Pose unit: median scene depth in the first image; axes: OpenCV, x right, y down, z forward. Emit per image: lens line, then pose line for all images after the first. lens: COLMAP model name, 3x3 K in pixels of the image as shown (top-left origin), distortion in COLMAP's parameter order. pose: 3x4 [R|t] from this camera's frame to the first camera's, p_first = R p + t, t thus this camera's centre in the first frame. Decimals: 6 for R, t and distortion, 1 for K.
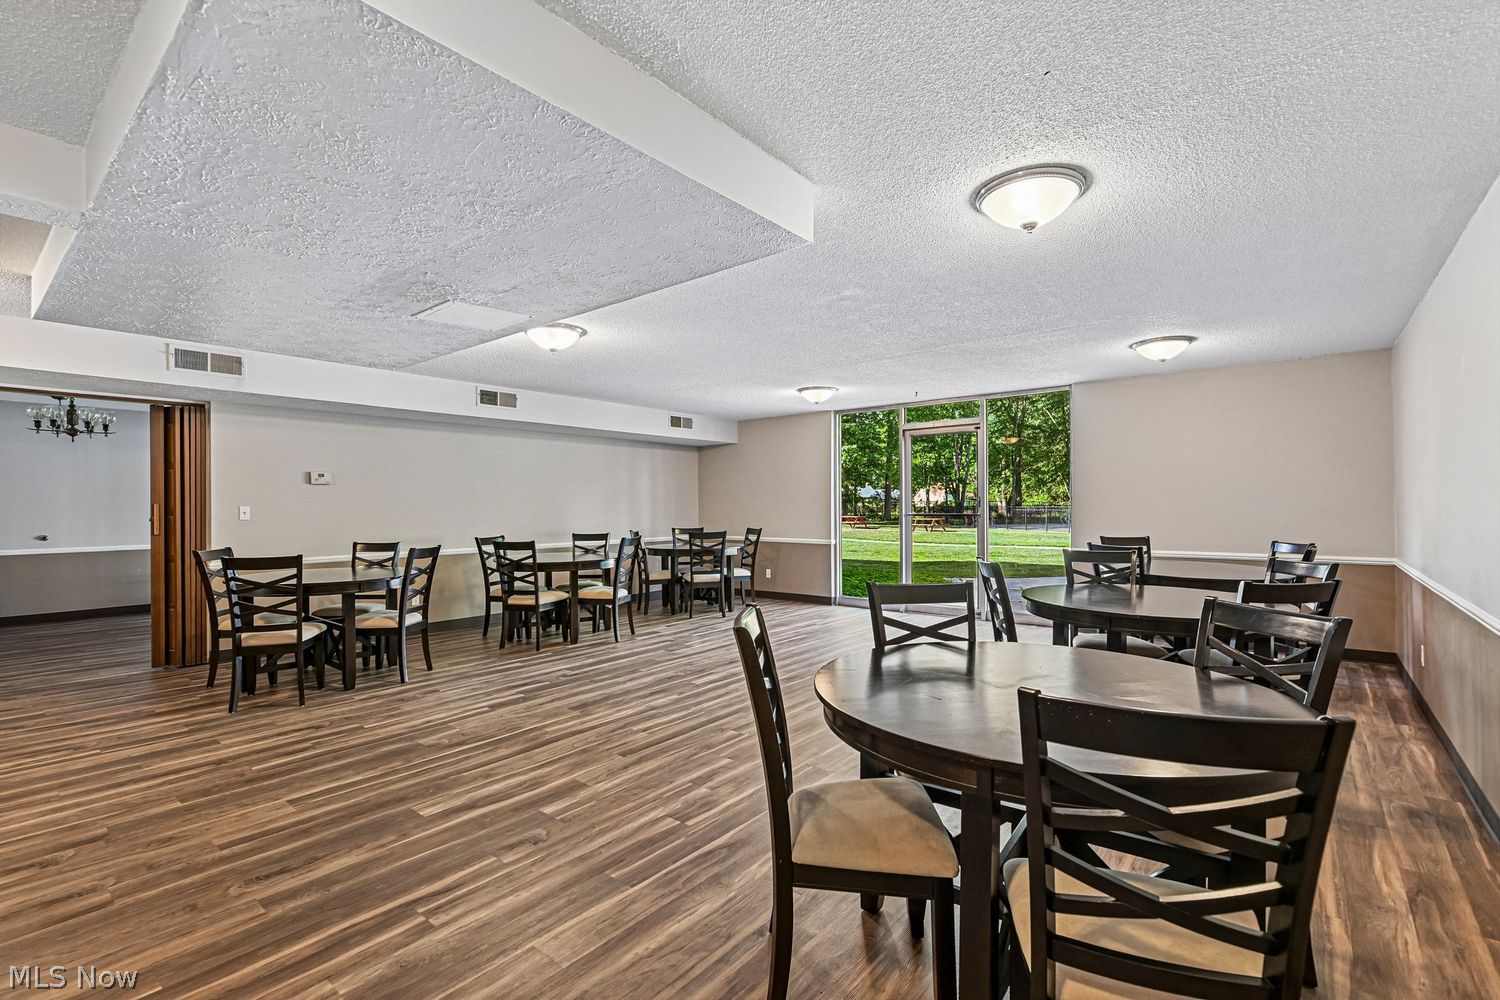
lens RADIAL K [[680.9, 0, 756.0], [0, 680.9, 503.2], [0, 0, 1]] dist [-0.004366, -0.001129]
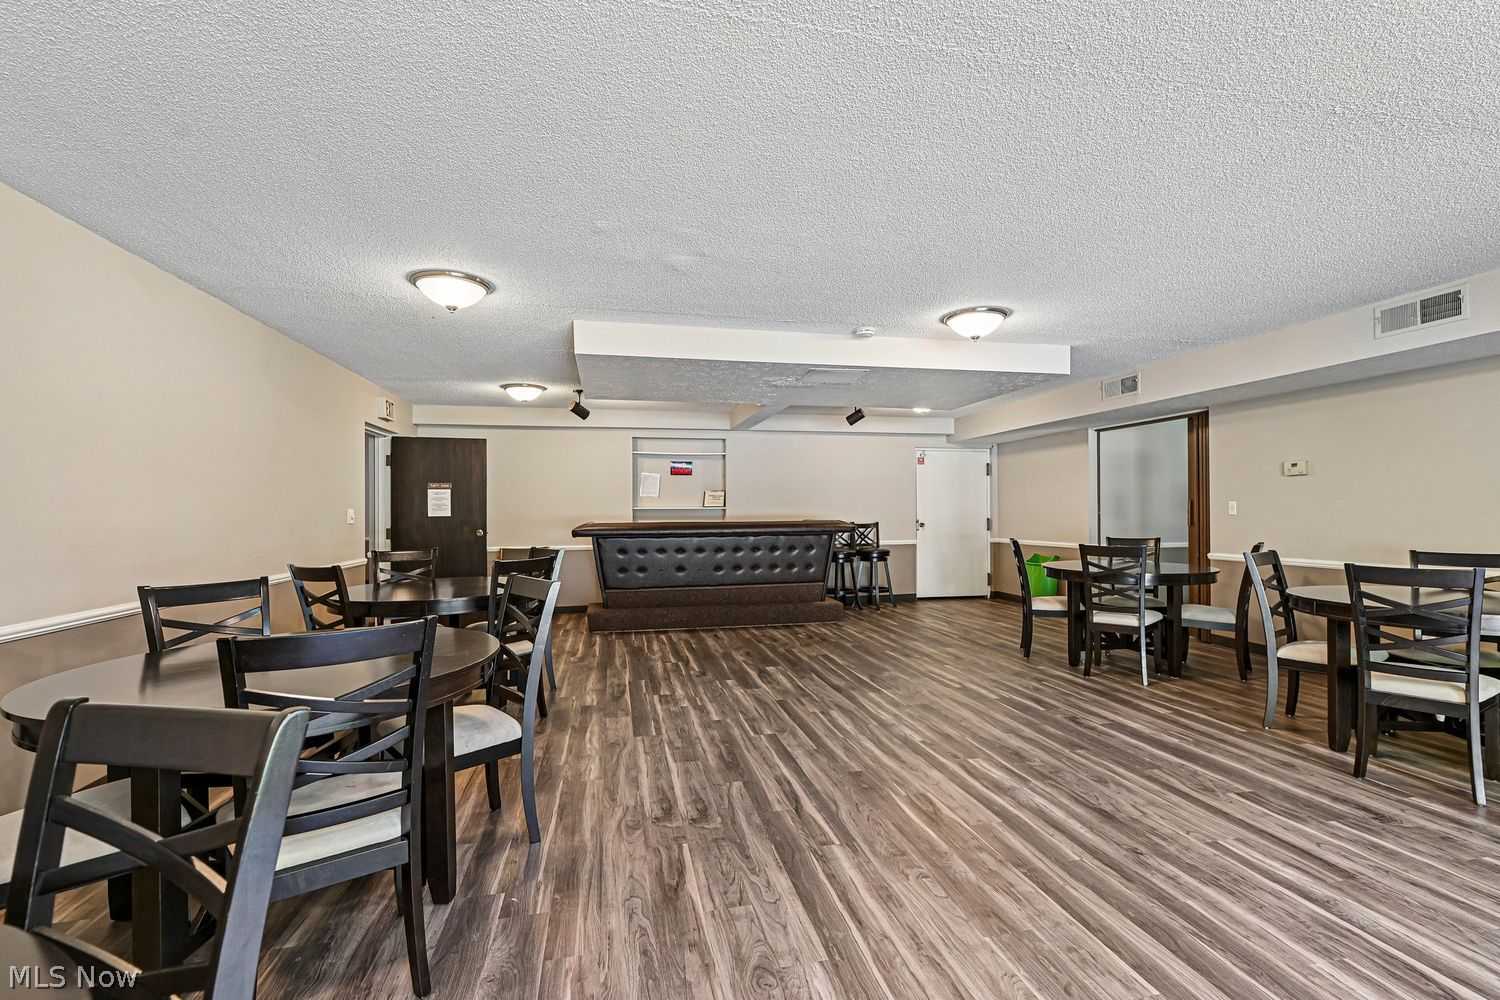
lens RADIAL K [[680.9, 0, 757.9], [0, 680.9, 502.4], [0, 0, 1]] dist [-0.004366, -0.001129]
pose [[-0.636491, 0.004610, -0.771271, 0.710007], [0.016555, 0.999833, -0.007685, 0.003864], [0.771107, -0.017660, -0.636461, 1.548195]]
